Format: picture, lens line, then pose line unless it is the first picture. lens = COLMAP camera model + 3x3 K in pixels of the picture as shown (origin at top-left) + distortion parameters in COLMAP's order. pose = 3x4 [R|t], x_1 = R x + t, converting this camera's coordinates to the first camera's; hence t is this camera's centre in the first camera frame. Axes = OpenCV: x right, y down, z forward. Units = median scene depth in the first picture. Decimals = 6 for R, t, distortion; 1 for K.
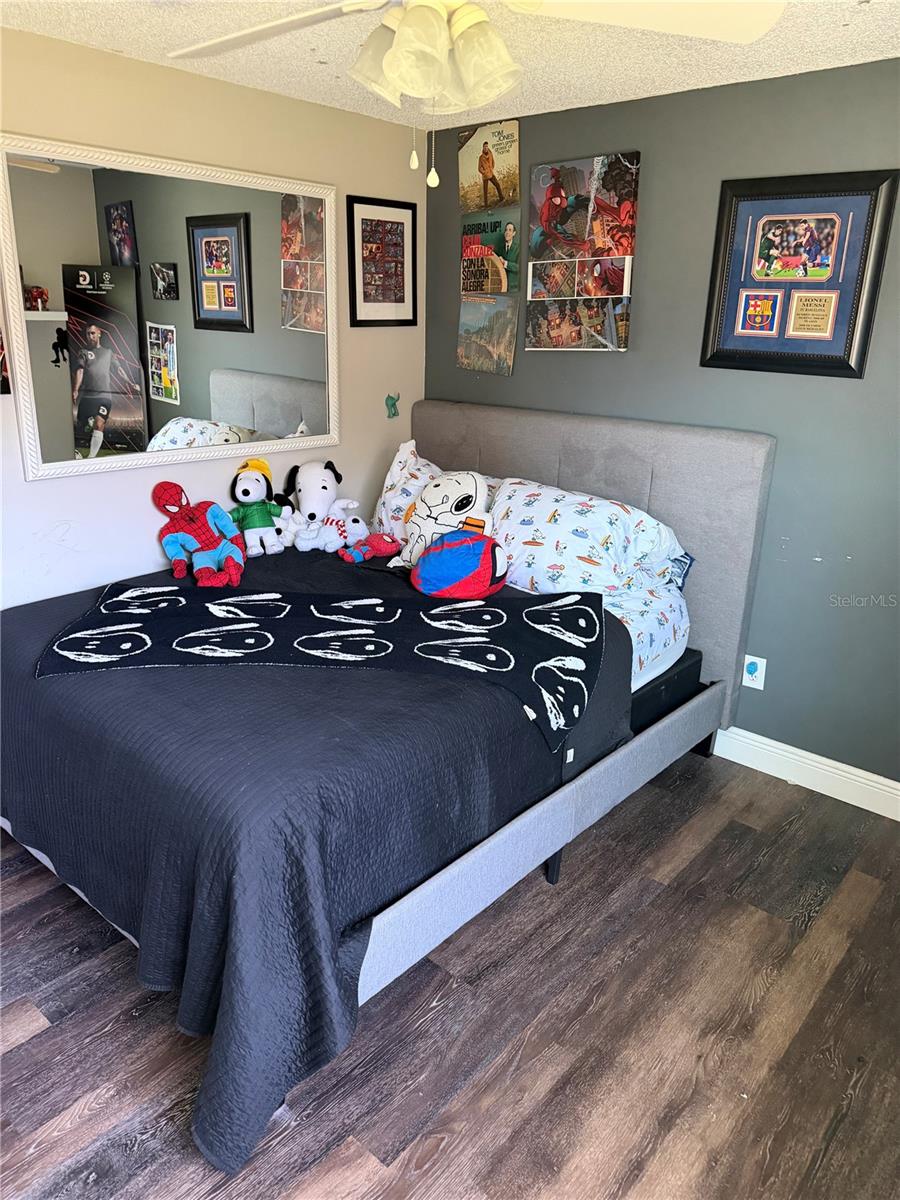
lens RADIAL K [[840.2, 0, 439.5], [0, 840.2, 601.9], [0, 0, 1]] dist [0.037541, -0.020157]
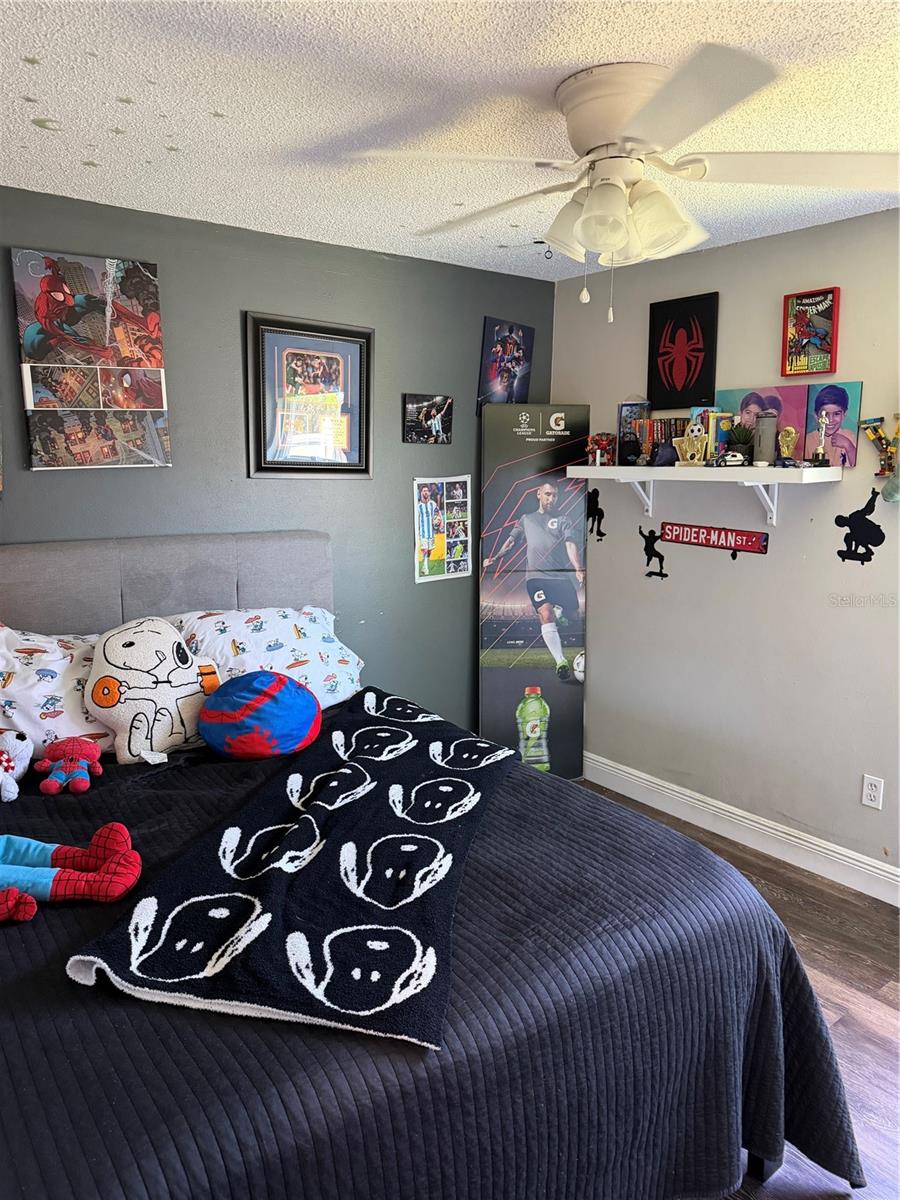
lens RADIAL K [[840.2, 0, 443.5], [0, 840.2, 601.6], [0, 0, 1]] dist [0.037541, -0.020157]
pose [[0.194642, -0.190266, 0.962244, -0.668349], [0.315488, 0.941021, 0.122252, -0.178982], [-0.928753, 0.279781, 0.243189, 0.546231]]
